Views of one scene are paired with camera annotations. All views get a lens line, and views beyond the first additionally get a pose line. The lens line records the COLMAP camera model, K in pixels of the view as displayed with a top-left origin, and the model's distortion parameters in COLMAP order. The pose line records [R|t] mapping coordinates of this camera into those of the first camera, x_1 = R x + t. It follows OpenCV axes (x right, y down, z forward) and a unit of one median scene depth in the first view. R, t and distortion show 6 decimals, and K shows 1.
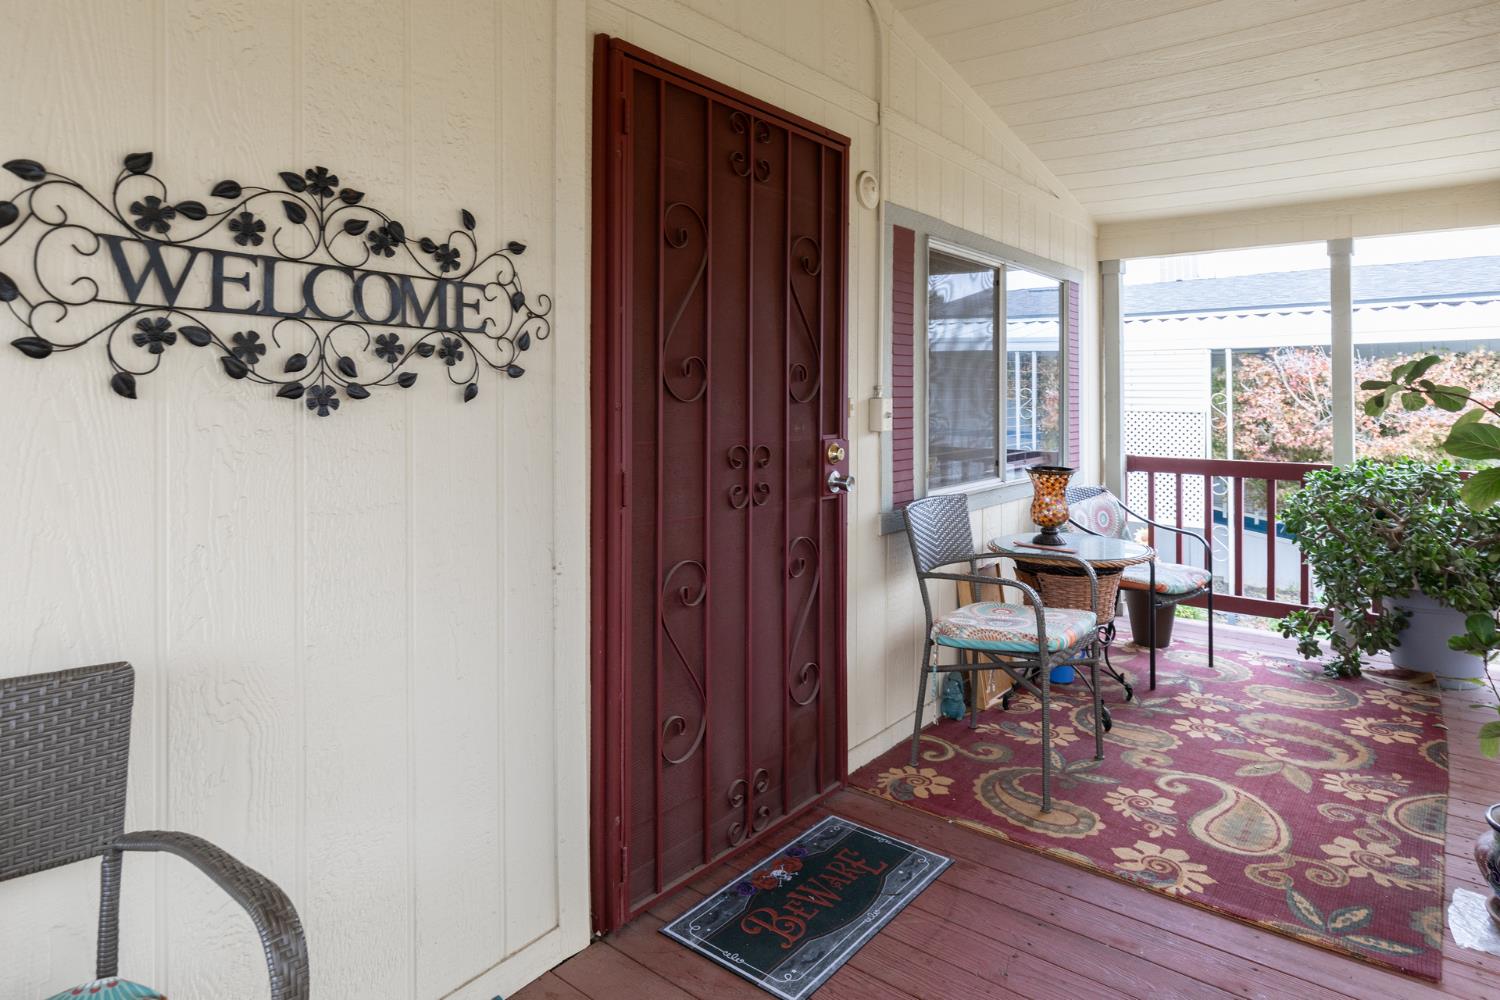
lens RADIAL K [[824.8, 0, 793.1], [0, 824.8, 392.9], [0, 0, 1]] dist [0.014214, 0.000598]
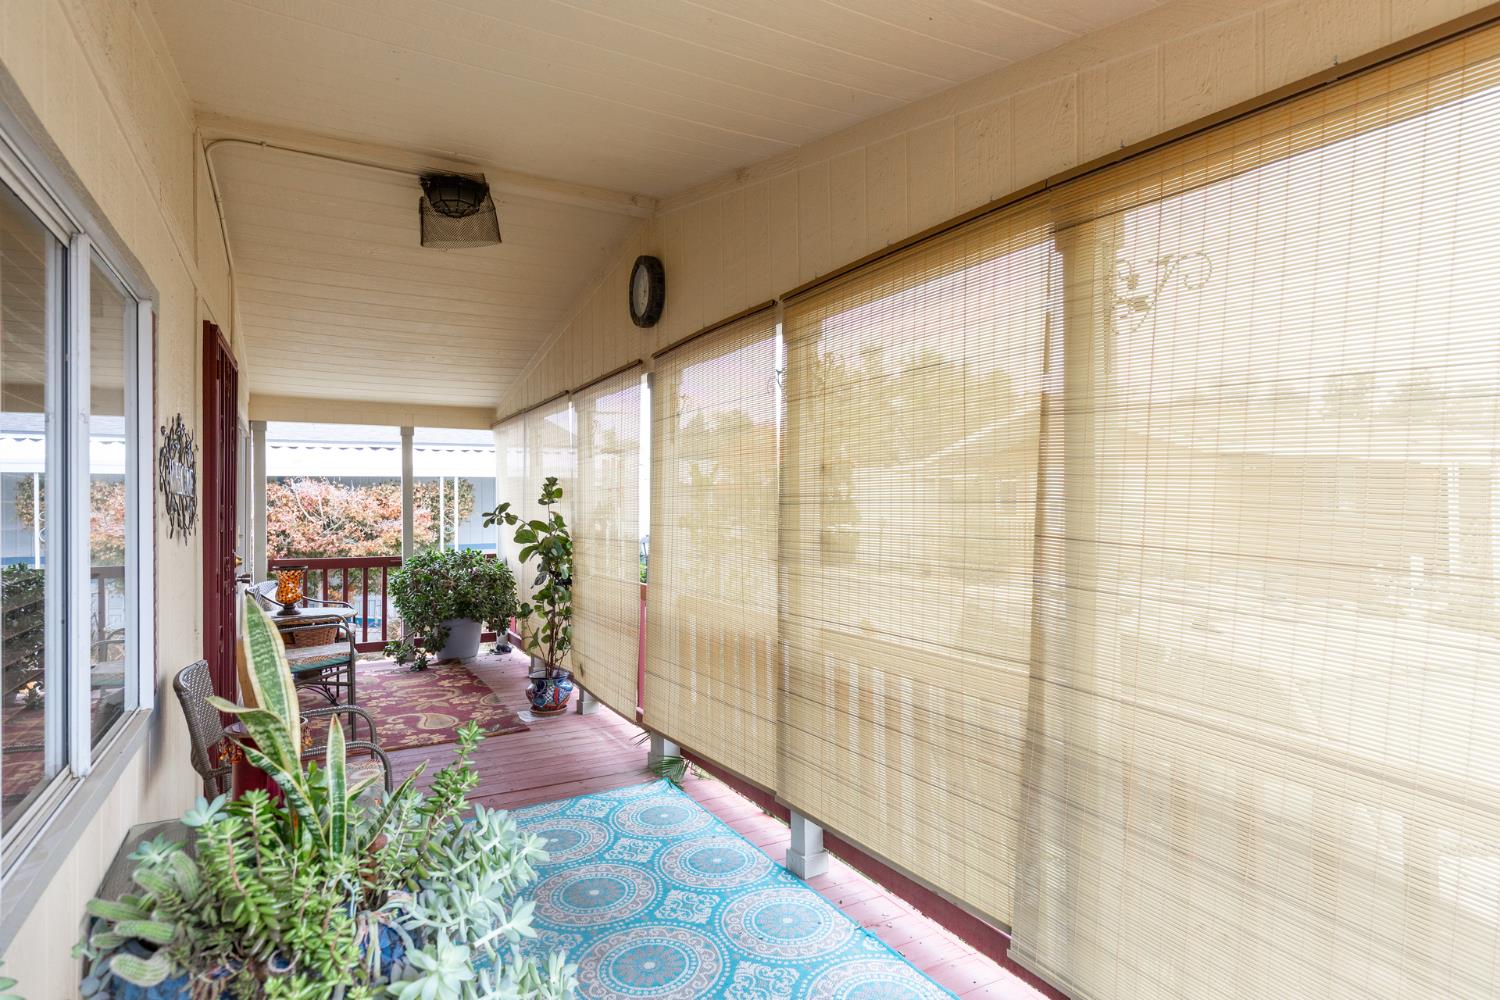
lens RADIAL K [[824.8, 0, 730.4], [0, 824.8, 492.9], [0, 0, 1]] dist [0.014214, 0.000598]
pose [[0.410259, 0.008717, 0.911928, -0.761499], [0.002545, 0.999939, -0.010703, -0.028845], [-0.911966, 0.006712, 0.410212, -0.392450]]
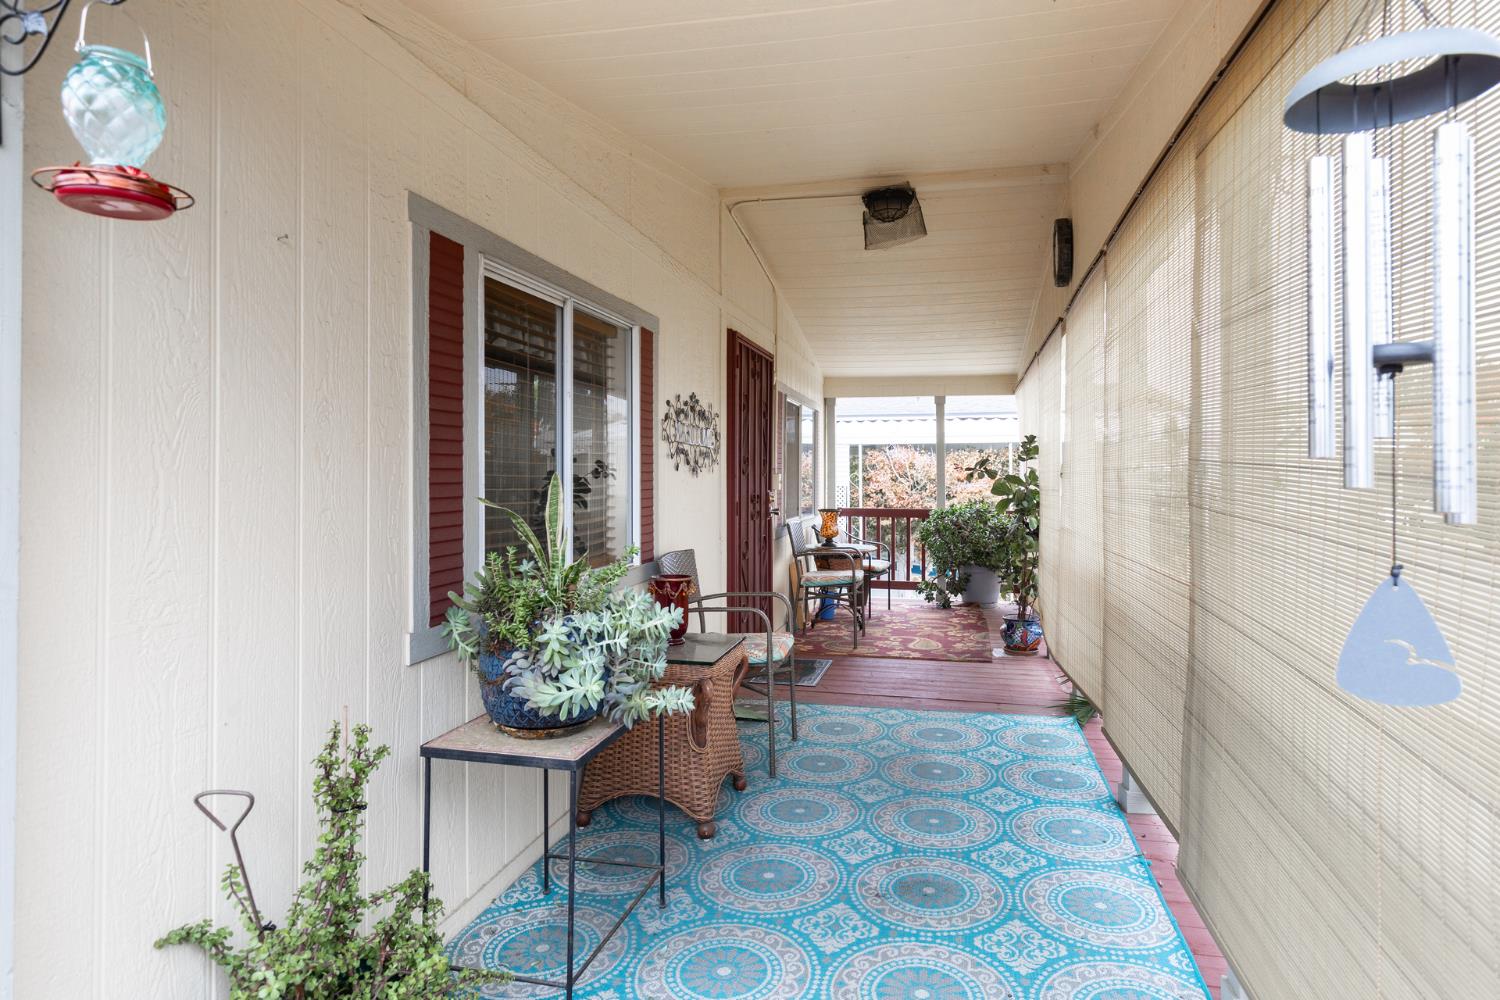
lens RADIAL K [[824.8, 0, 758.8], [0, 824.8, 463.2], [0, 0, 1]] dist [0.014214, 0.000598]
pose [[0.909525, 0.010179, 0.415524, -0.668629], [-0.005158, 0.999899, -0.013206, 0.006196], [-0.415617, 0.009868, 0.909486, -0.742827]]
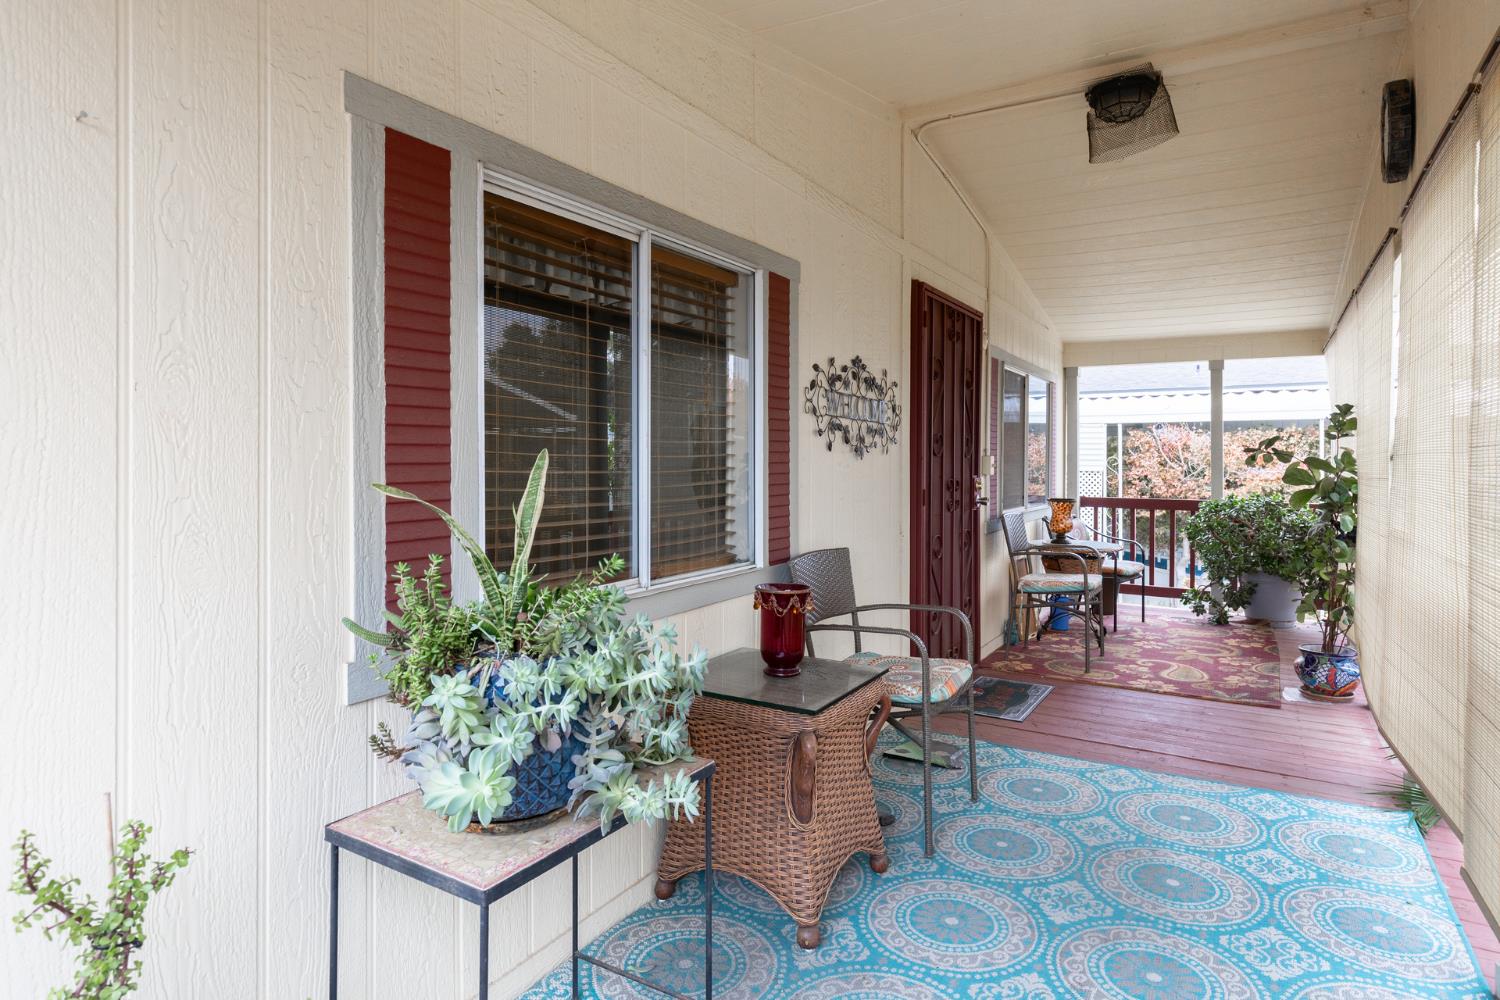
lens RADIAL K [[824.8, 0, 762.9], [0, 824.8, 458.2], [0, 0, 1]] dist [0.014214, 0.000598]
pose [[0.992148, 0.006379, 0.124904, -0.485943], [-0.006726, 0.999975, 0.002354, 0.008698], [-0.124886, -0.003176, 0.992166, -0.569841]]
